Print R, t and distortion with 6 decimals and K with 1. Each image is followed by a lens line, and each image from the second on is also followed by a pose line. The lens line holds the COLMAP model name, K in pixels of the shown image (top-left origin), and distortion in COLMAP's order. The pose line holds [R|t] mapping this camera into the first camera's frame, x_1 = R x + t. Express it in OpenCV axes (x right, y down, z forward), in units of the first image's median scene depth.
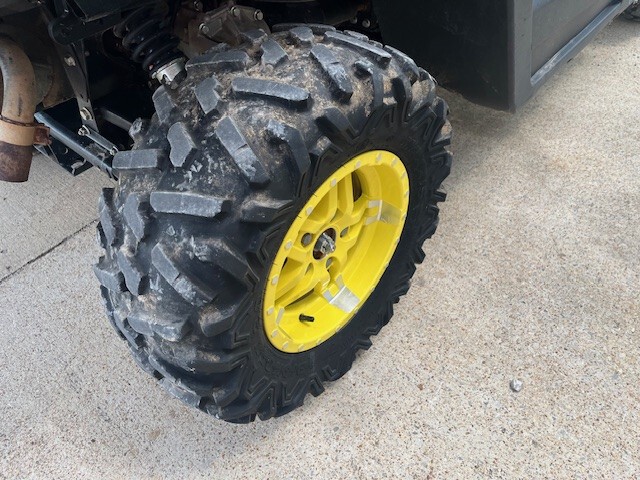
lens RADIAL K [[483.5, 0, 323.3], [0, 483.5, 230.0], [0, 0, 1]] dist [0.068138, -0.090149]
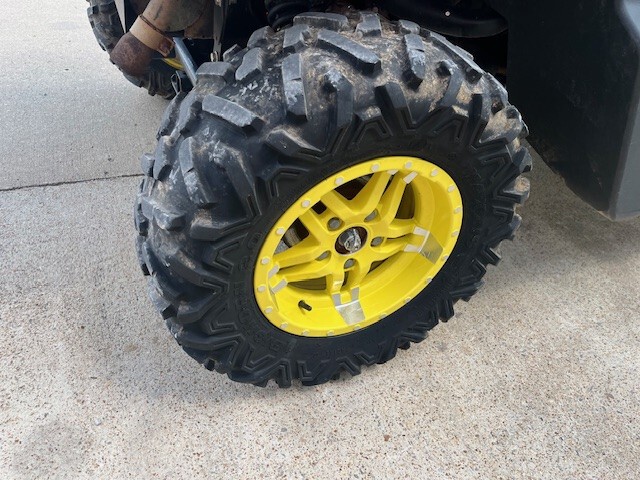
lens RADIAL K [[481.9, 0, 318.7], [0, 481.9, 238.7], [0, 0, 1]] dist [0.073394, -0.101626]
pose [[0.882457, 0.409098, -0.232184, 0.227872], [-0.435140, 0.897432, -0.072592, 0.168501], [0.178672, 0.165092, 0.969959, 0.047303]]
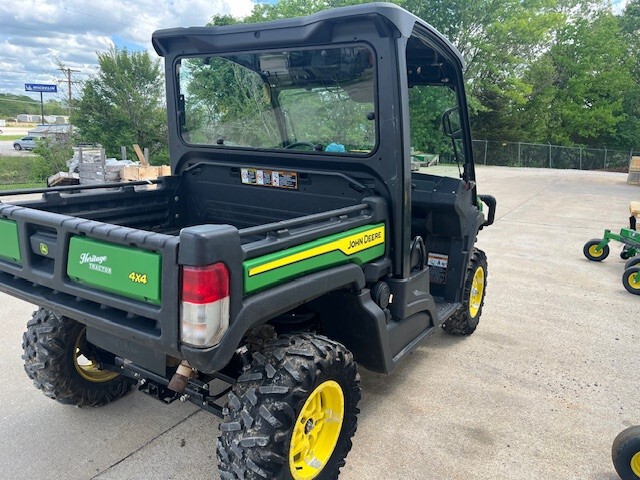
lens RADIAL K [[483.5, 0, 323.3], [0, 483.5, 230.0], [0, 0, 1]] dist [0.068138, -0.090149]
pose [[0.982503, 0.070053, 0.172572, -0.508282], [0.039427, 0.827341, -0.560314, 0.720299], [-0.182028, 0.557314, 0.810103, -1.758399]]
